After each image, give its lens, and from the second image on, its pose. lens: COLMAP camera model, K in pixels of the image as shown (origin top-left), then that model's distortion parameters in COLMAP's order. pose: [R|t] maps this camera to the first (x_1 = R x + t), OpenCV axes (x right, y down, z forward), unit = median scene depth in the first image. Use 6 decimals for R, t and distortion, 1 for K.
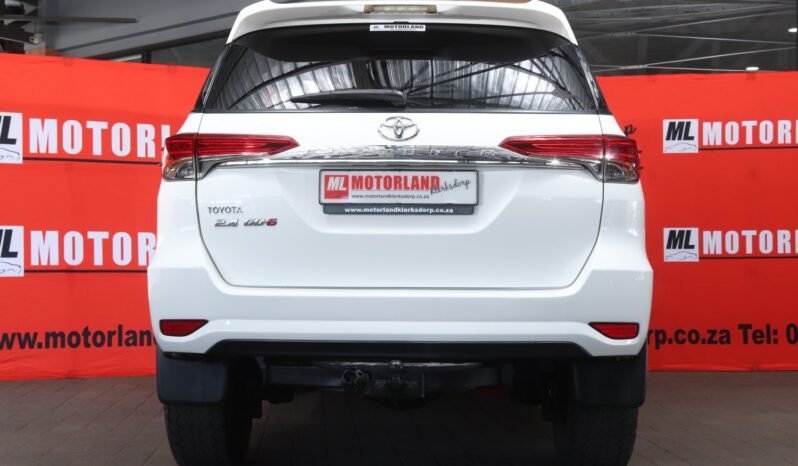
lens RADIAL K [[1209.9, 0, 393.4], [0, 1209.9, 227.8], [0, 0, 1]] dist [-0.105379, 0.000000]
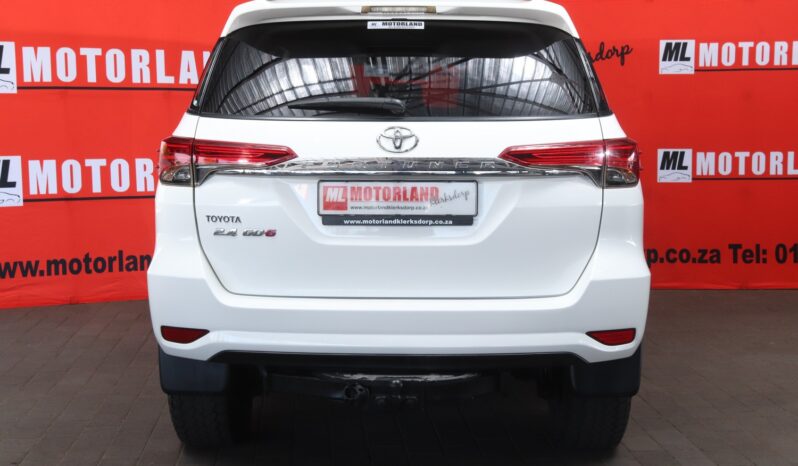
lens RADIAL K [[1186.3, 0, 400.2], [0, 1186.3, 237.2], [0, 0, 1]] dist [-0.103976, 0.000000]
pose [[0.999934, -0.003948, 0.010770, -0.004048], [0.002412, 0.990277, 0.139091, -0.128834], [-0.011214, -0.139055, 0.990221, 0.027982]]
